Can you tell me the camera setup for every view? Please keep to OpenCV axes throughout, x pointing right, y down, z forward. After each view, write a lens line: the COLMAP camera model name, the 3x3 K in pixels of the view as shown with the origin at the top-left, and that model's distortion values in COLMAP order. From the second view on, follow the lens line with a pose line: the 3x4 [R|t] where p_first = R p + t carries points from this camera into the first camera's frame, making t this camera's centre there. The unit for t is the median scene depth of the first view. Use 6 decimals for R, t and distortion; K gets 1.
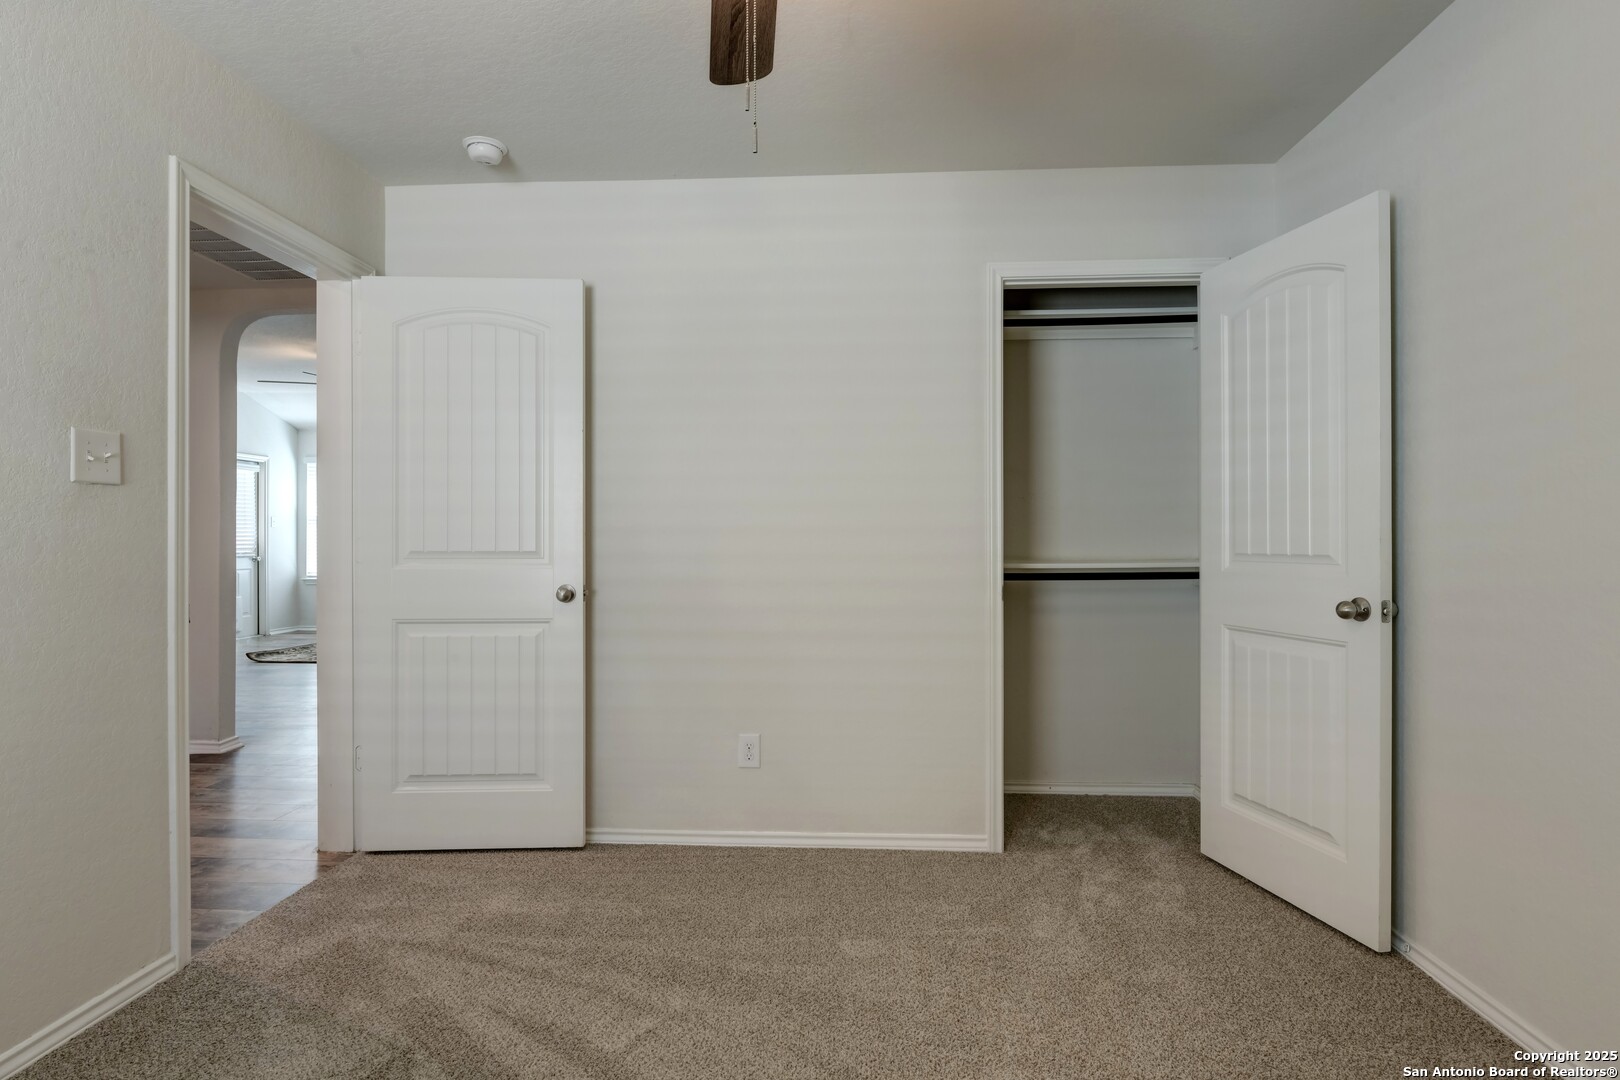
lens RADIAL K [[932.3, 0, 810.0], [0, 932.3, 540.0], [0, 0, 1]] dist [-0.003771, -0.001719]
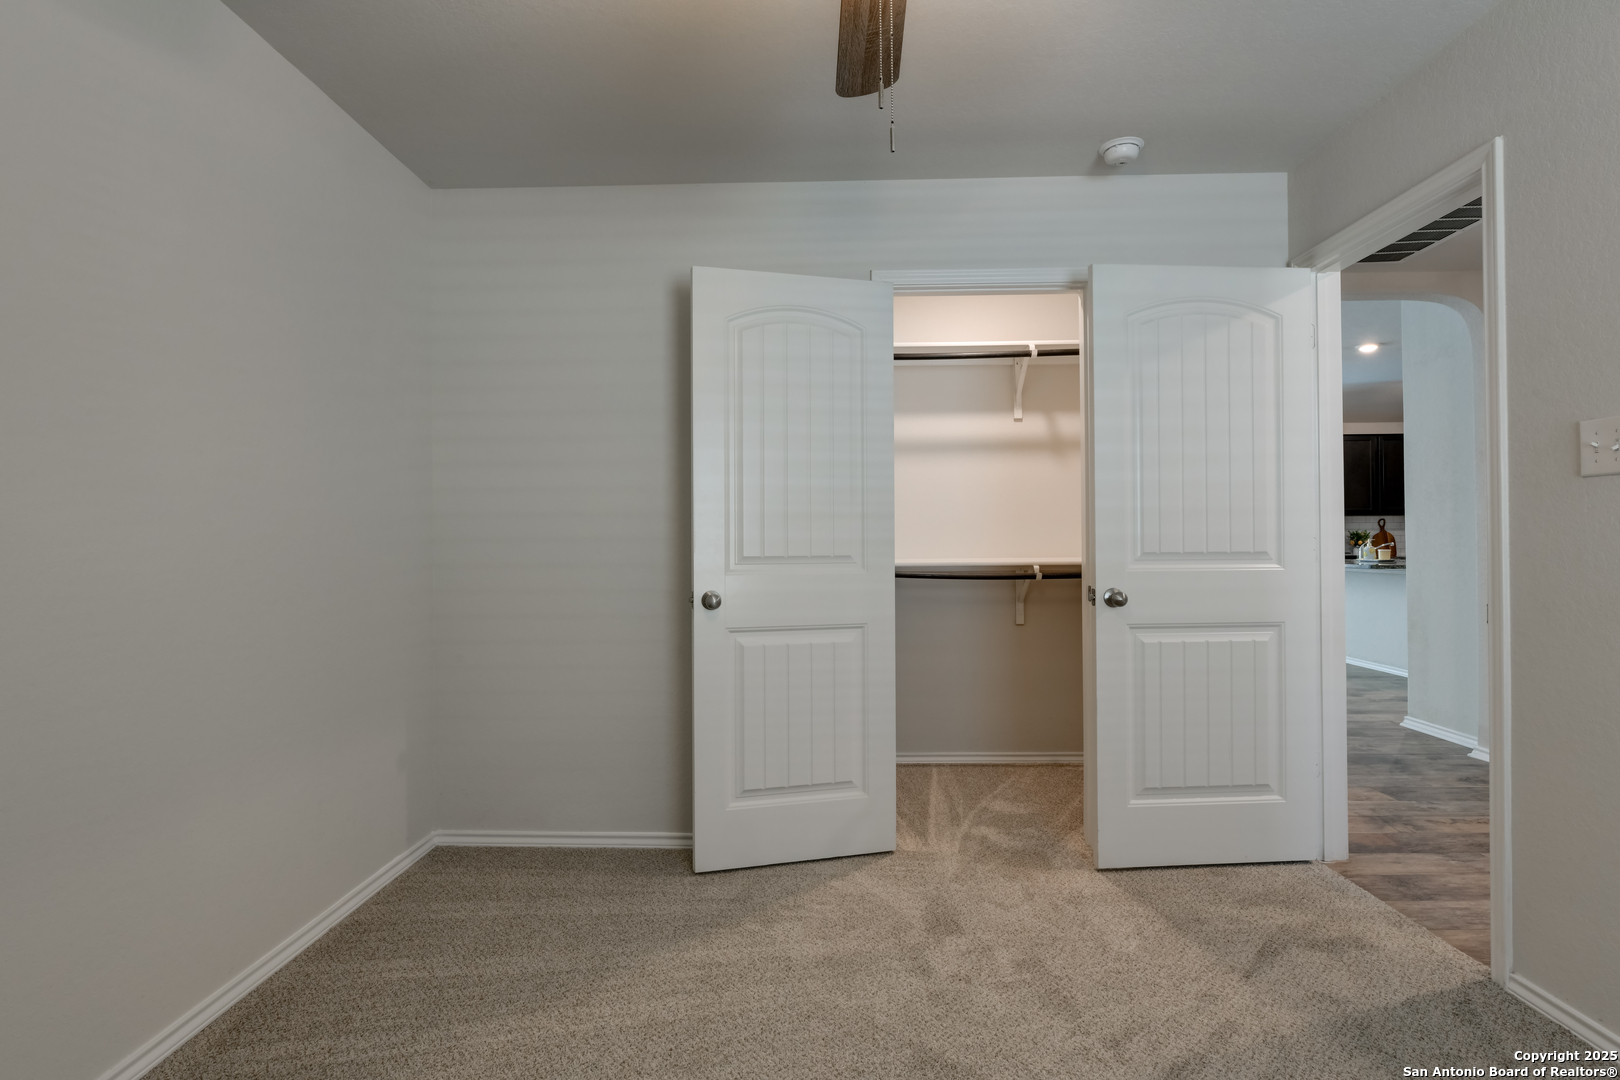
lens RADIAL K [[932.3, 0, 810.0], [0, 932.3, 540.0], [0, 0, 1]] dist [-0.003771, -0.001719]
pose [[0.999633, -0.000375, 0.027098, -0.676286], [0.000567, 0.999975, -0.007076, 0.002509], [-0.027095, 0.007089, 0.999608, 0.033147]]
